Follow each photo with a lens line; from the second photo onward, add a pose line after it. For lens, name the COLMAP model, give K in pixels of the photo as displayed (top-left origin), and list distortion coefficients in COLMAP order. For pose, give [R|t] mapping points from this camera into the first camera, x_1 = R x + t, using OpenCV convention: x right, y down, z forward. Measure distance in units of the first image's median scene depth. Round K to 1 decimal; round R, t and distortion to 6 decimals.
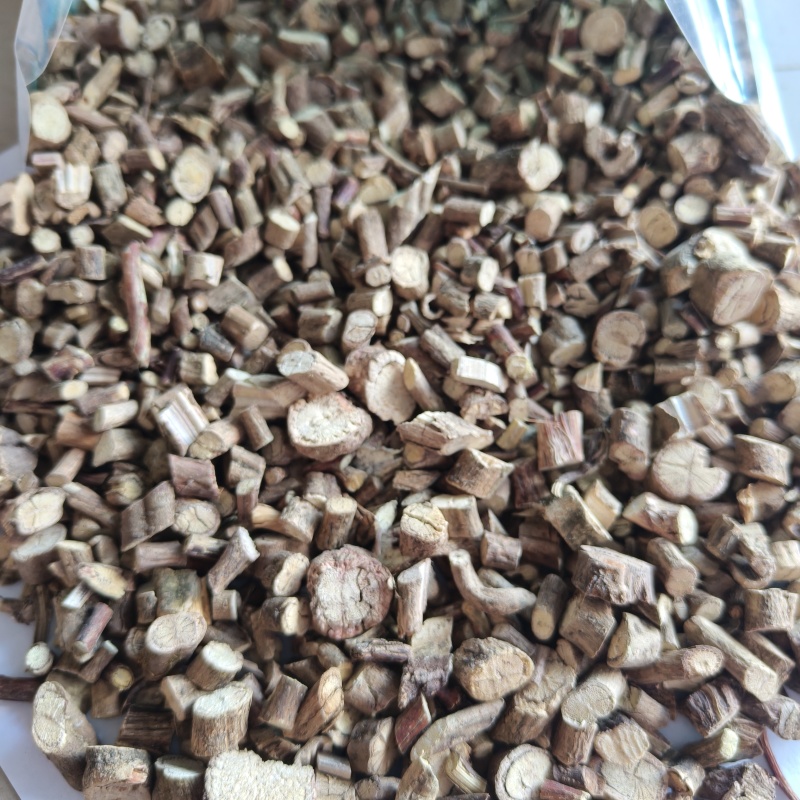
lens RADIAL K [[807.5, 0, 400.0], [0, 807.5, 400.0], [0, 0, 1]] dist [-0.048997, 0.013747]
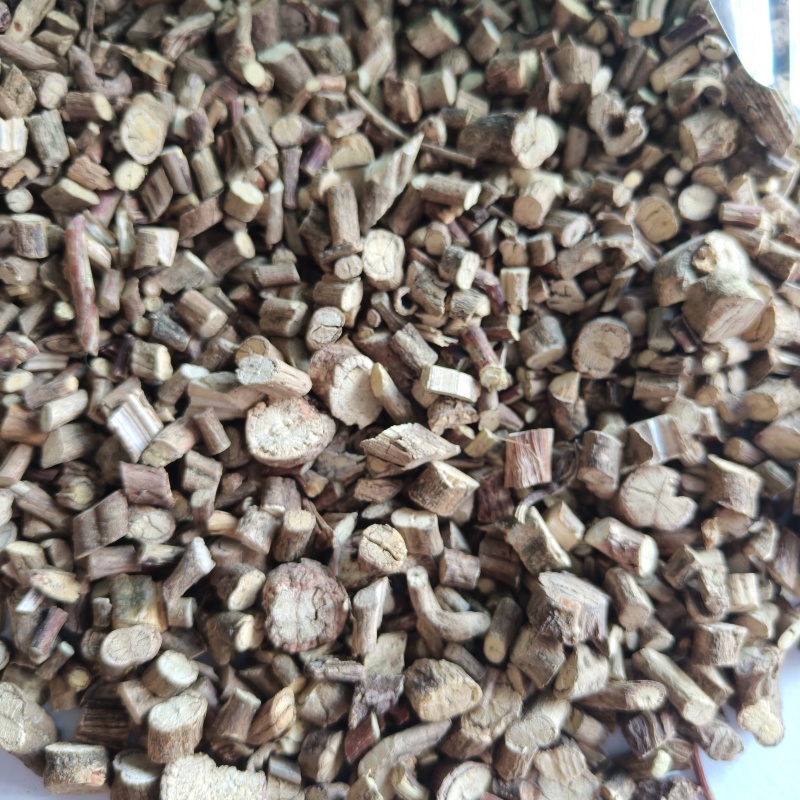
lens RADIAL K [[807.5, 0, 400.0], [0, 807.5, 400.0], [0, 0, 1]] dist [-0.048997, 0.013747]
pose [[0.998407, 0.046721, 0.031643, 0.010227], [-0.052690, 0.972601, 0.226431, -0.223650], [-0.020196, -0.227737, 0.973513, 0.076152]]
